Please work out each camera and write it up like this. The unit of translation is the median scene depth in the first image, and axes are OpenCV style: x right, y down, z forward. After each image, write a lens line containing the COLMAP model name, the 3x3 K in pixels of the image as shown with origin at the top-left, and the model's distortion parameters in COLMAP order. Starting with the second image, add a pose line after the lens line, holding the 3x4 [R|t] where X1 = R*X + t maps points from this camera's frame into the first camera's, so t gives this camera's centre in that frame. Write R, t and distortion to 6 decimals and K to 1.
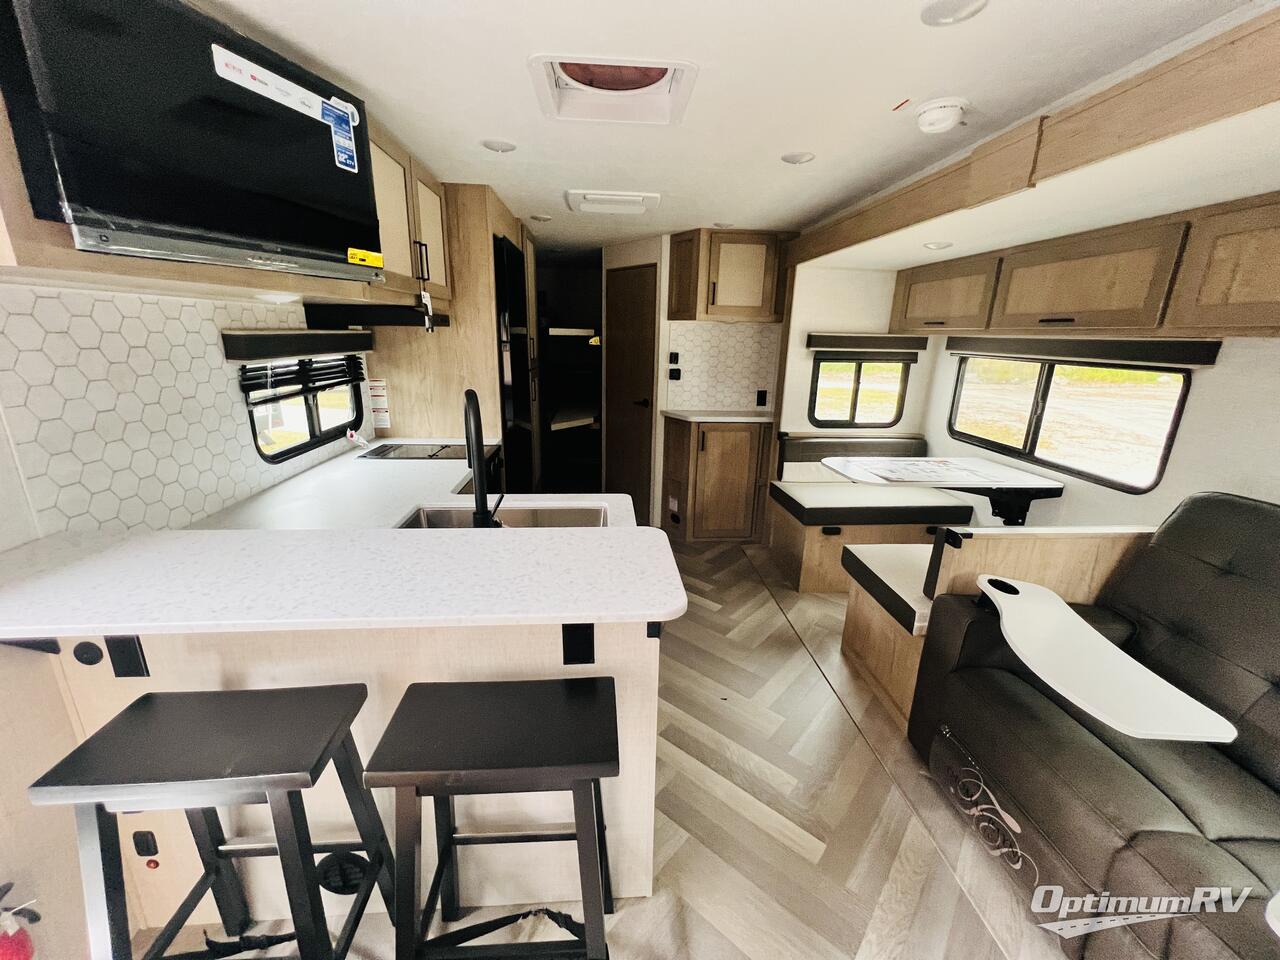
lens RADIAL K [[509.3, 0, 640.7], [0, 509.3, 479.4], [0, 0, 1]] dist [-0.003273, 0.001282]
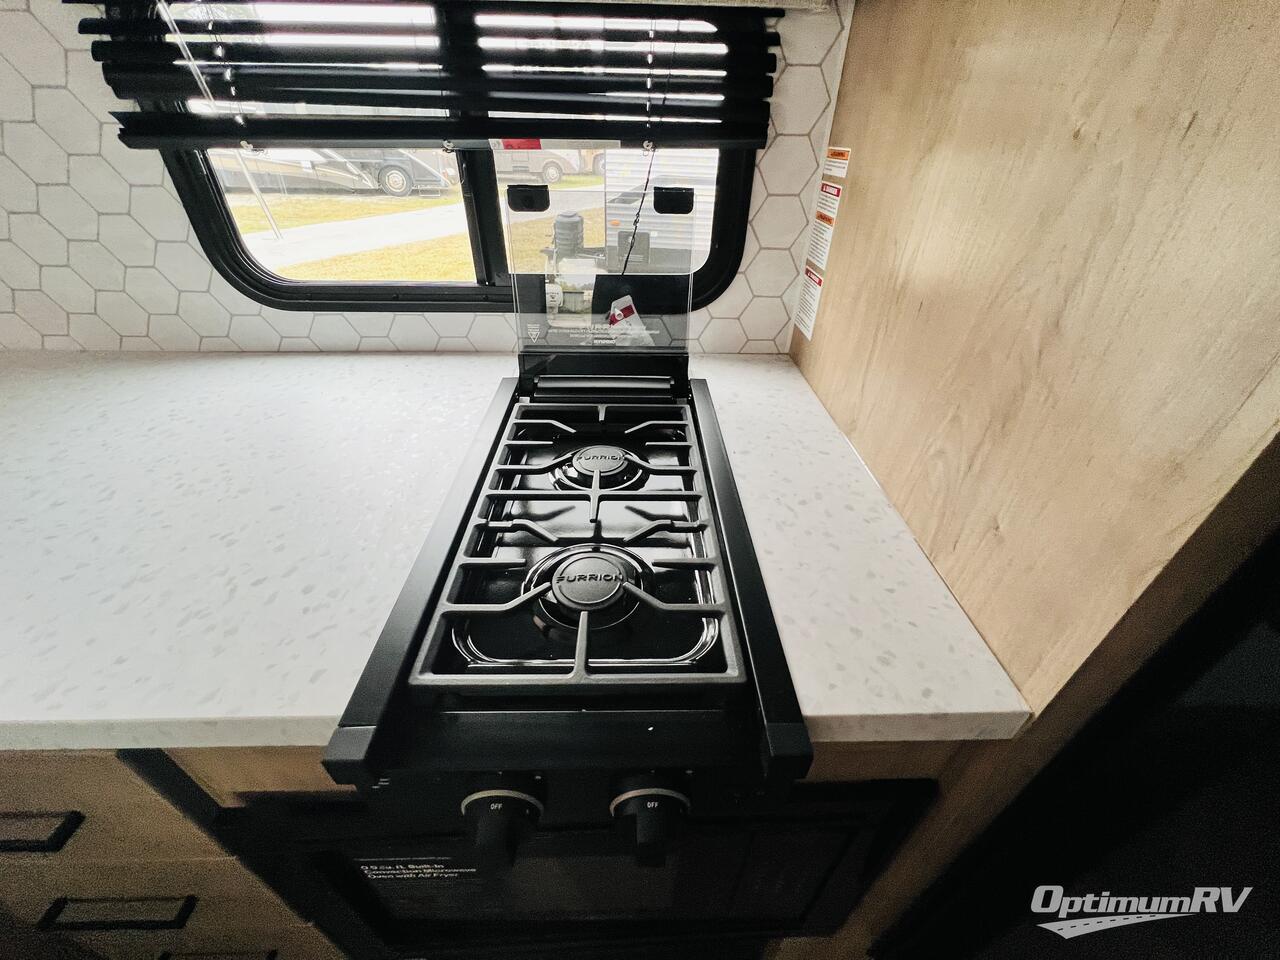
lens RADIAL K [[515.6, 0, 636.2], [0, 515.6, 480.7], [0, 0, 1]] dist [-0.000582, -0.000250]
pose [[-0.043546, 0.562892, -0.825382, -0.218132], [-0.292324, 0.782830, 0.549295, -0.191598], [0.955327, 0.265199, 0.130458, 0.988704]]
